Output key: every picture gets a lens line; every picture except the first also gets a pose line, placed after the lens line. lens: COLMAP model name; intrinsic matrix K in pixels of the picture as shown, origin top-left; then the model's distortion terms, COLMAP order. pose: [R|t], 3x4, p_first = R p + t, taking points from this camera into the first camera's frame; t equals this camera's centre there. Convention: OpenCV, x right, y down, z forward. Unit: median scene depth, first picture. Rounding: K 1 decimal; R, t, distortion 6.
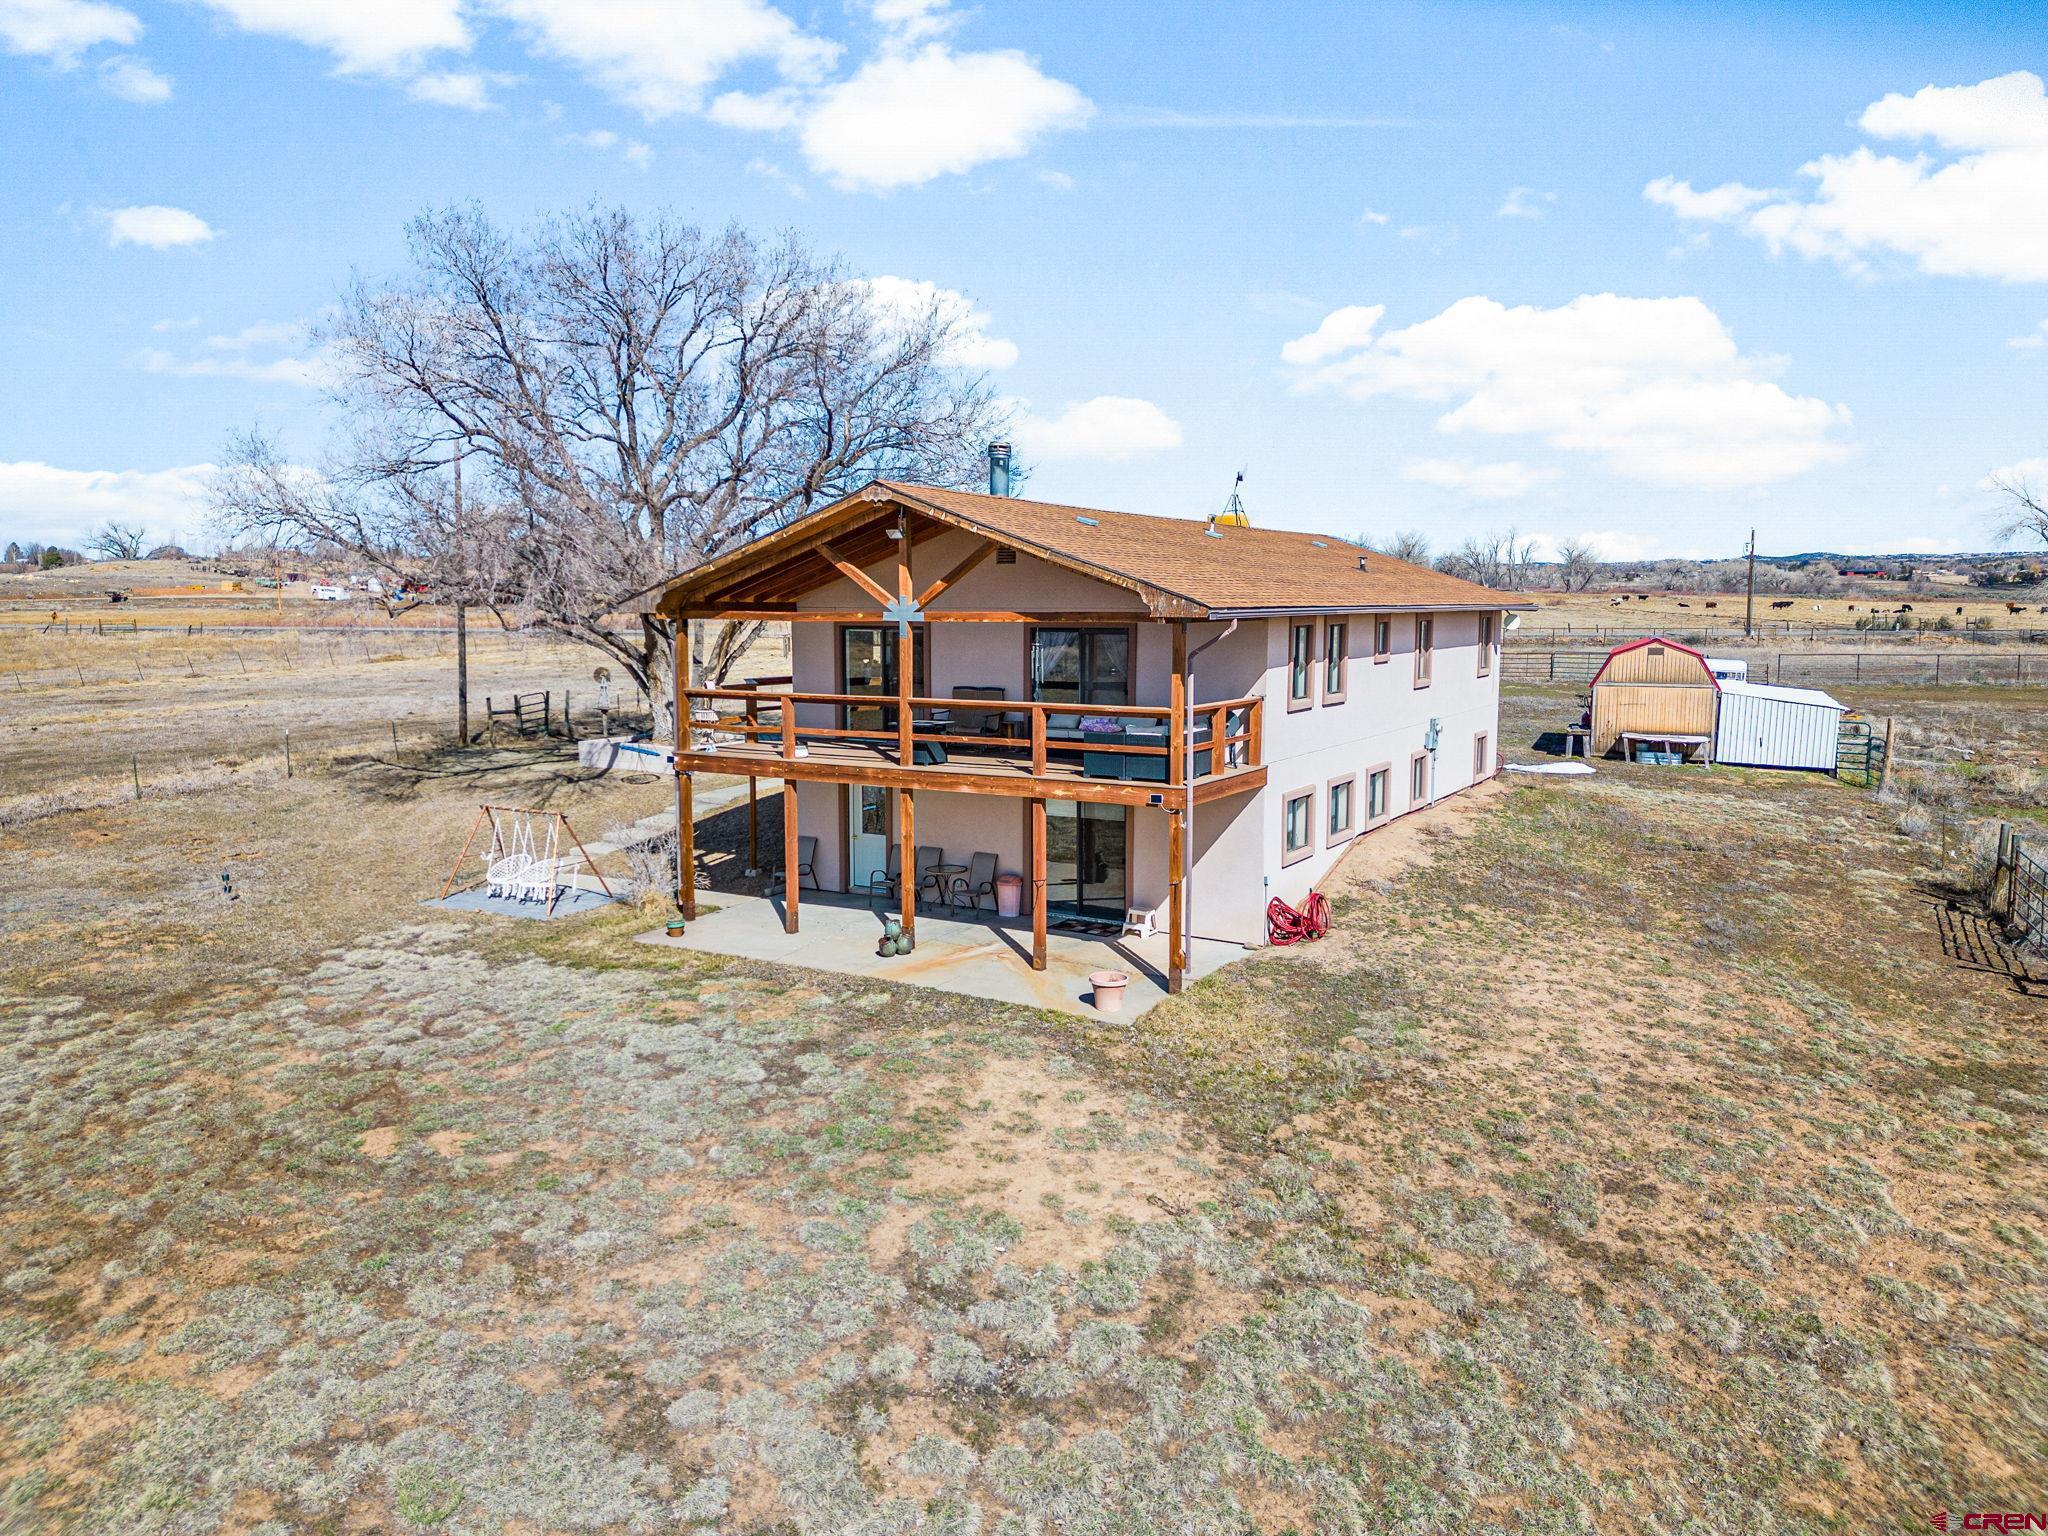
lens RADIAL K [[1465.3, 0, 1051.3], [0, 1465.3, 773.1], [0, 0, 1]] dist [0.071956, -0.074981]
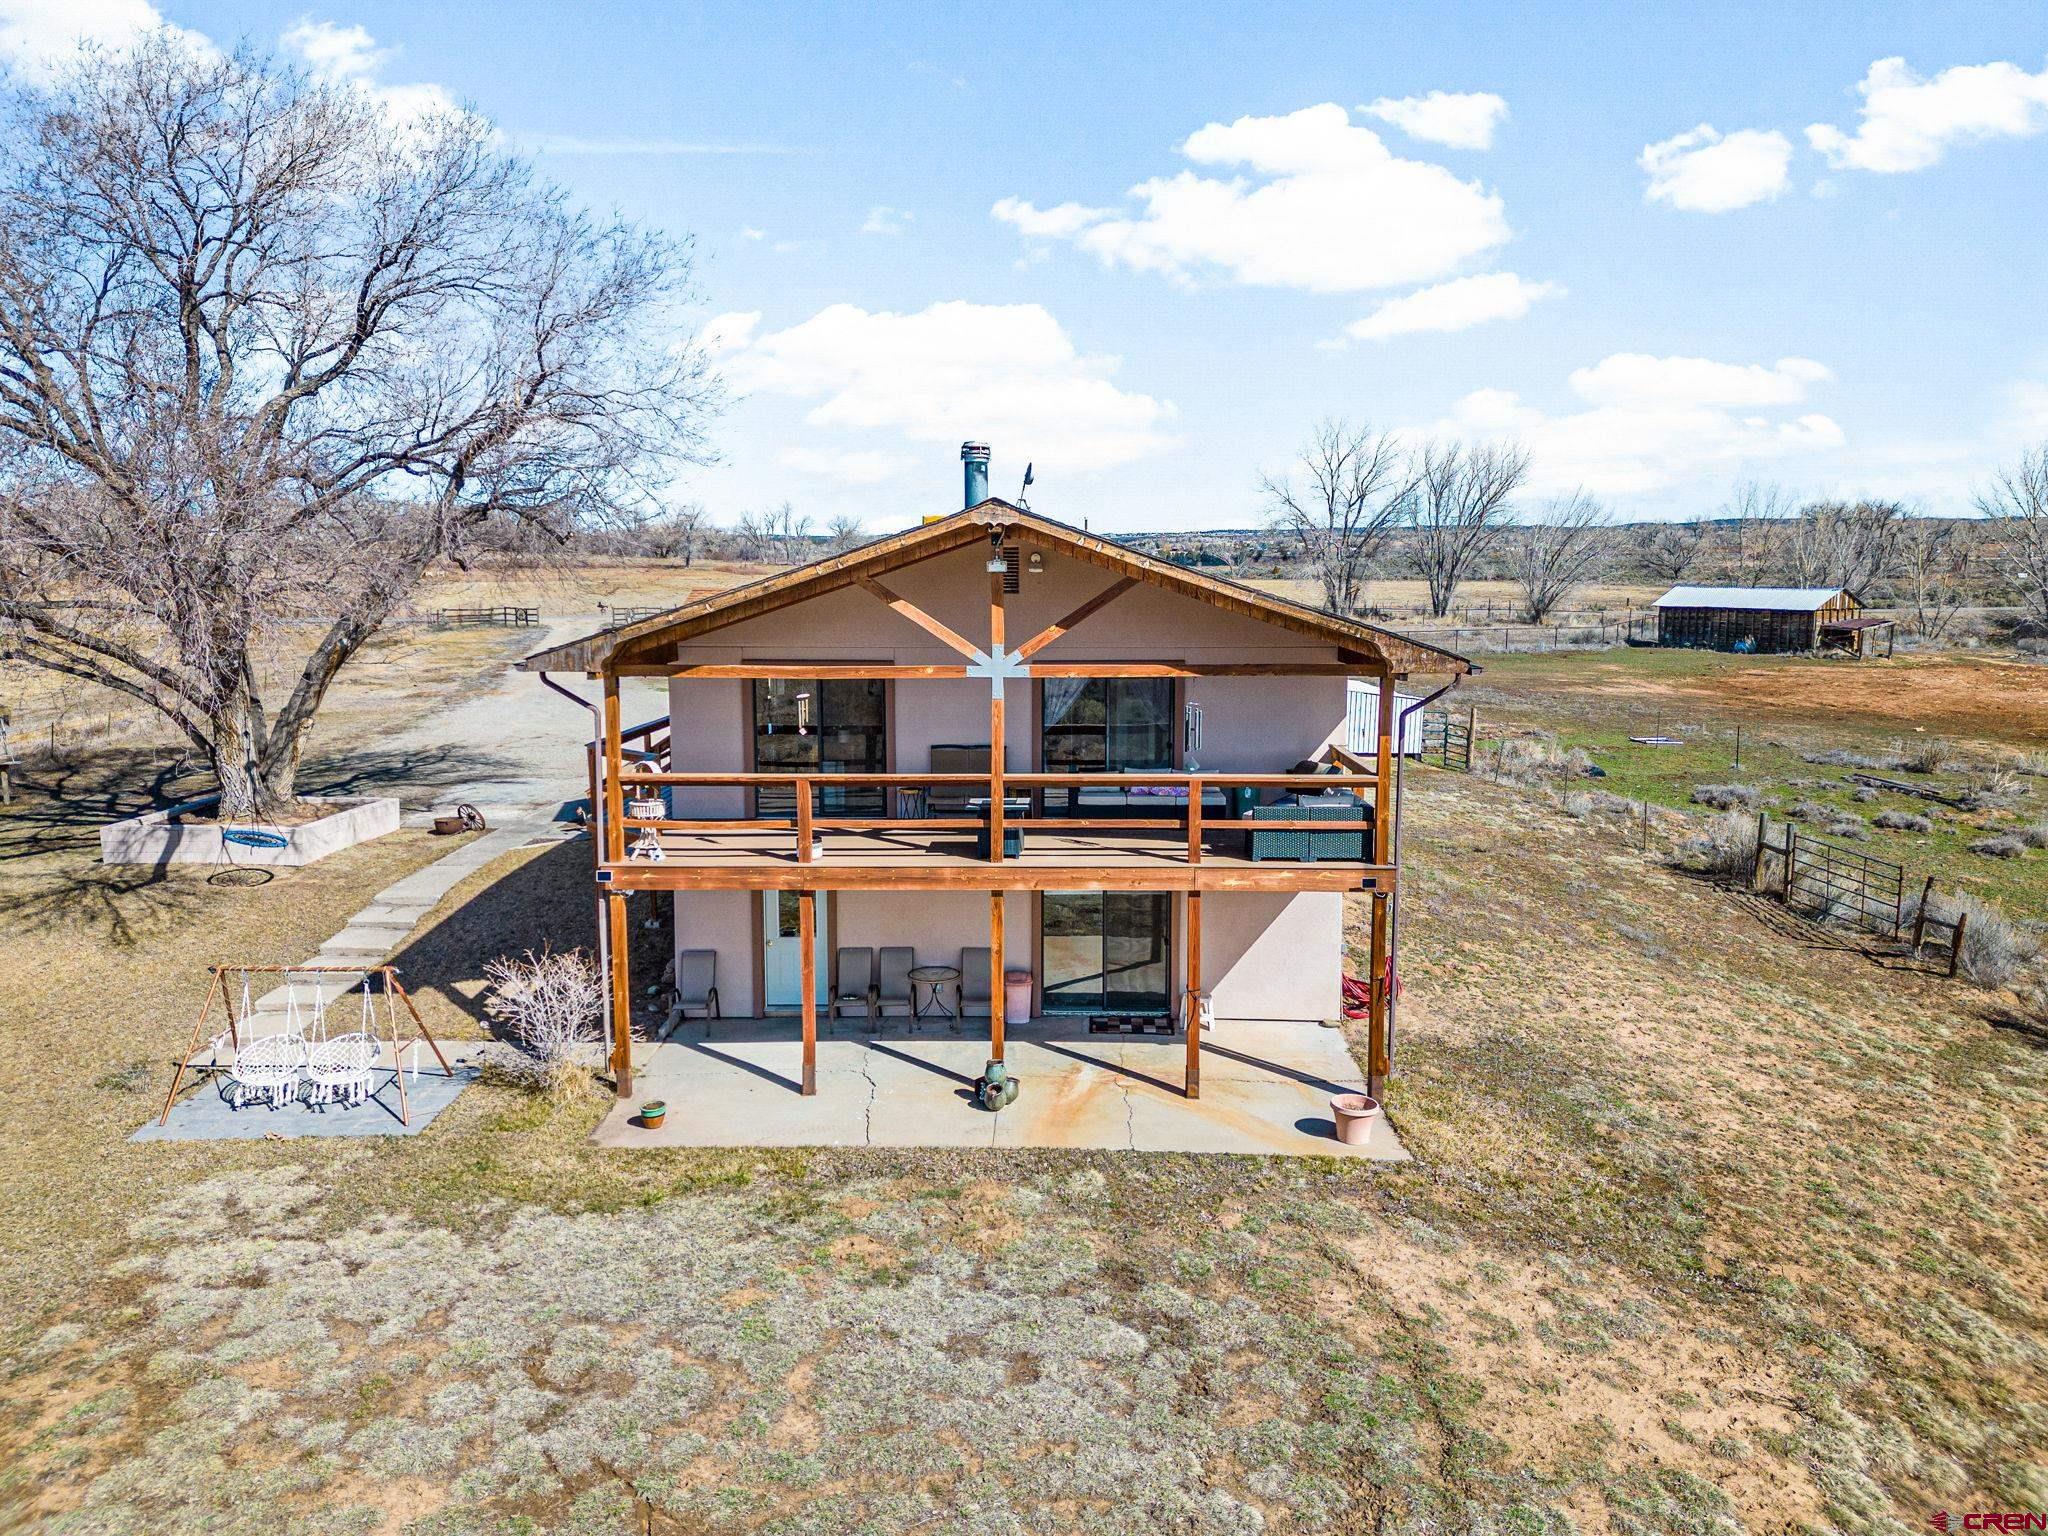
lens RADIAL K [[1465.3, 0, 1051.3], [0, 1465.3, 773.1], [0, 0, 1]] dist [0.071956, -0.074981]
pose [[0.872335, -0.067710, 0.484197, -0.517527], [0.056646, 0.997691, 0.037462, -0.091862], [-0.485615, -0.005251, 0.874157, 0.354784]]
